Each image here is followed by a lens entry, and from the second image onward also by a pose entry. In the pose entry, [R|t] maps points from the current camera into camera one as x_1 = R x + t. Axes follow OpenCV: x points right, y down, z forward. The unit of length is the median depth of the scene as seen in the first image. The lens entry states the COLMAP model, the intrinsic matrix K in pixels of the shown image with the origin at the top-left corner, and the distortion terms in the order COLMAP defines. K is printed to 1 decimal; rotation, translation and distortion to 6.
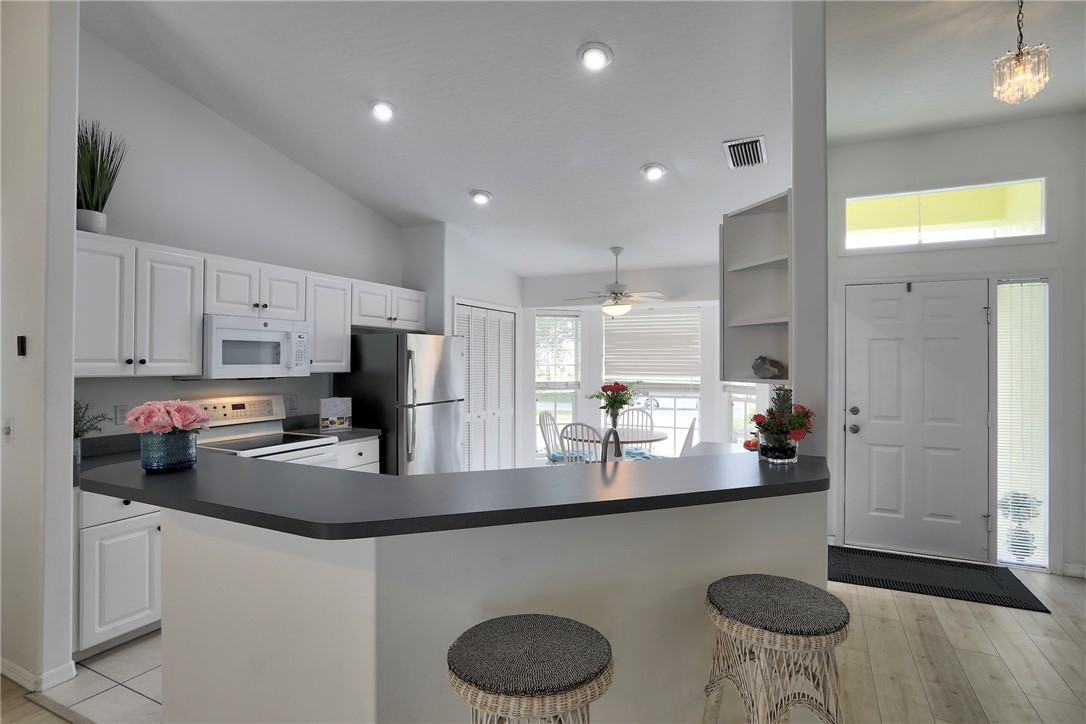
lens RADIAL K [[556.9, 0, 538.2], [0, 556.9, 357.9], [0, 0, 1]] dist [-0.031132, 0.017713]
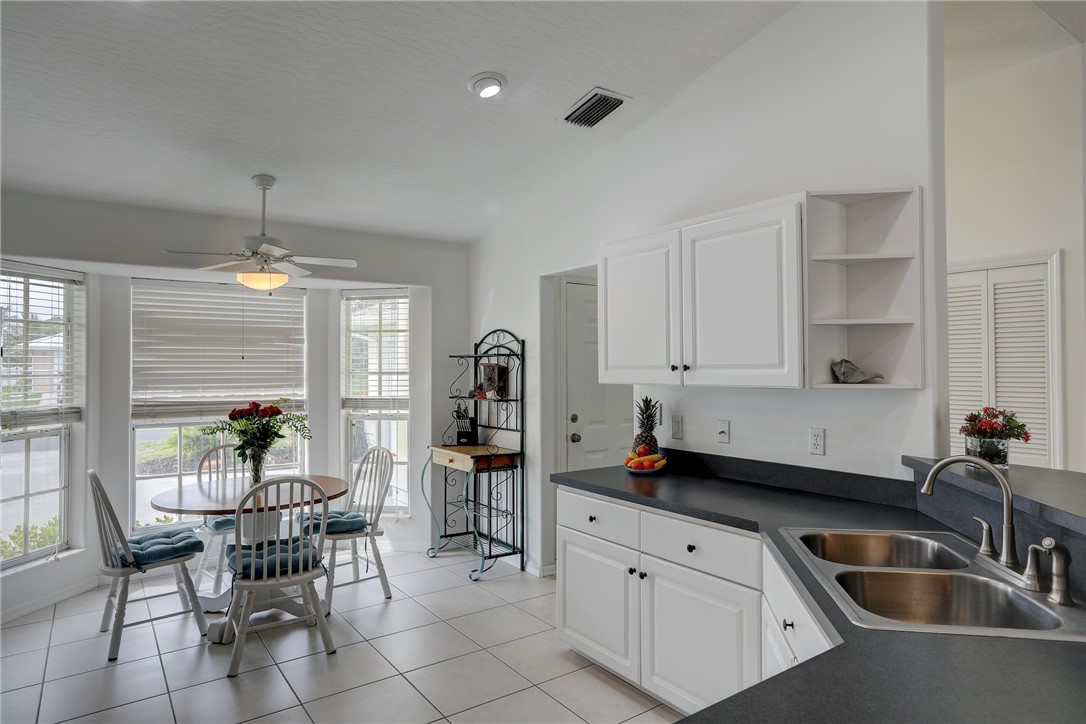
lens RADIAL K [[655.7, 0, 543.0], [0, 655.7, 362.0], [0, 0, 1]] dist [-0.032007, 0.045262]
pose [[0.472151, 0.001077, 0.881517, -0.444896], [-0.000335, 0.999999, -0.001043, 0.001435], [-0.881517, 0.000197, 0.472151, 0.542897]]
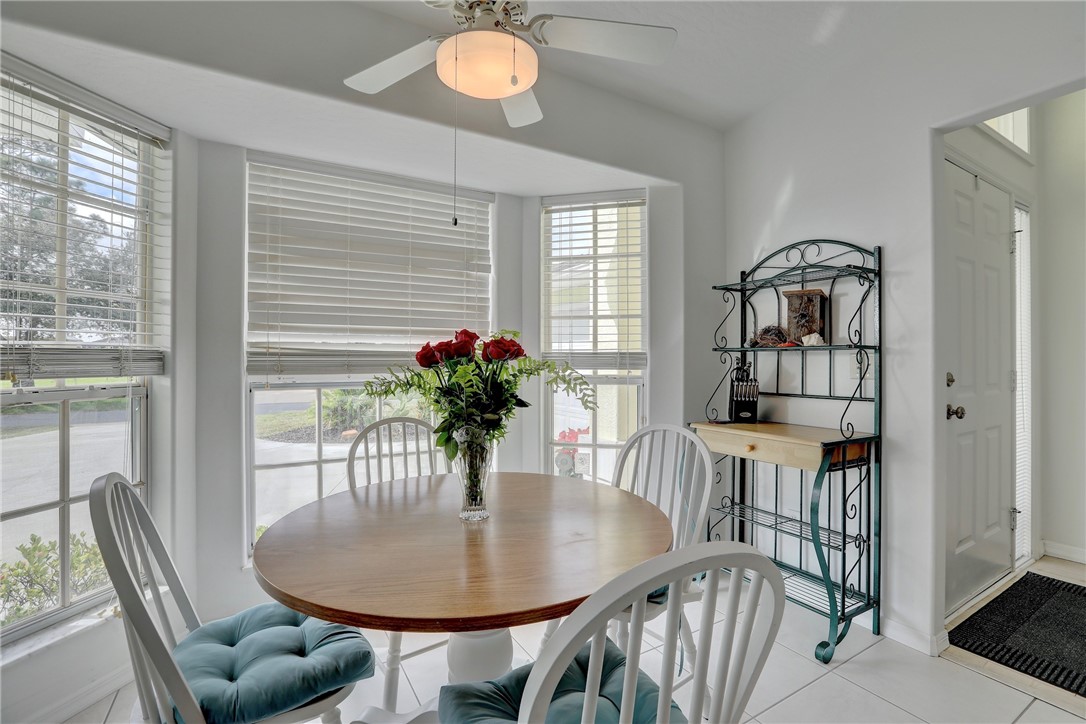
lens RADIAL K [[490.0, 0, 544.7], [0, 490.0, 359.4], [0, 0, 1]] dist [-0.049578, 0.016293]
pose [[0.537029, -0.003899, 0.843555, -0.065295], [-0.004971, 0.999957, 0.007787, 0.075482], [-0.843549, -0.008375, 0.536987, 1.129828]]
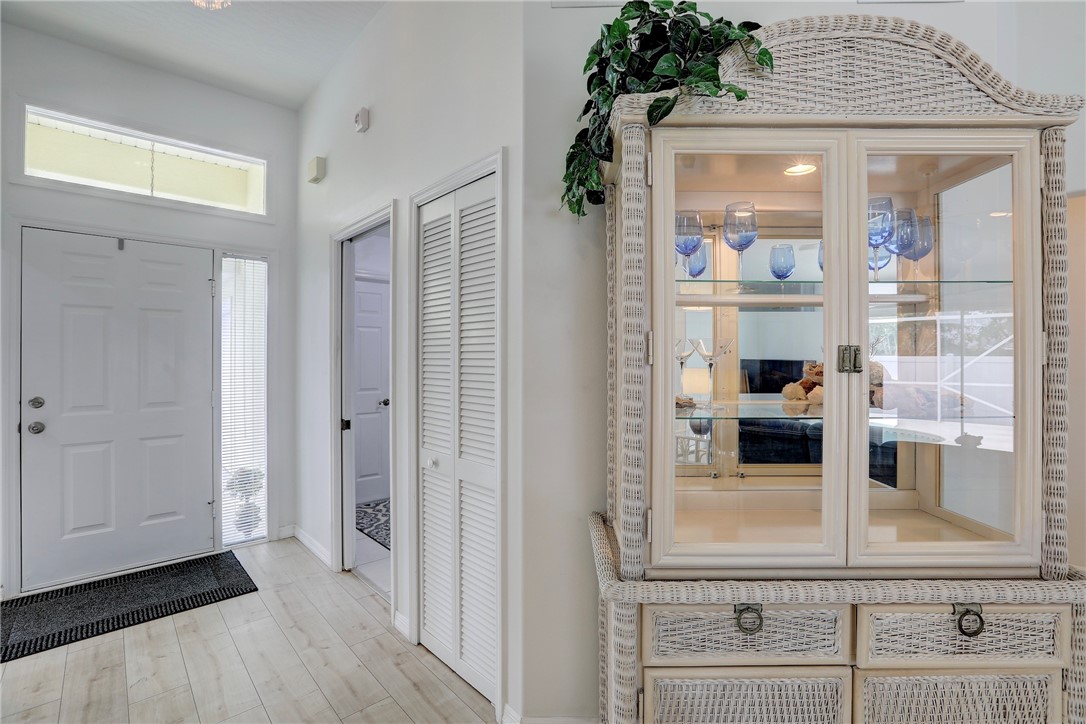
lens RADIAL K [[490.0, 0, 544.7], [0, 490.0, 359.4], [0, 0, 1]] dist [-0.049578, 0.016293]
pose [[0.365910, -0.008554, 0.930611, 0.251825], [-0.006873, 0.999906, 0.011894, 0.028812], [-0.930625, -0.010748, 0.365816, 0.165325]]
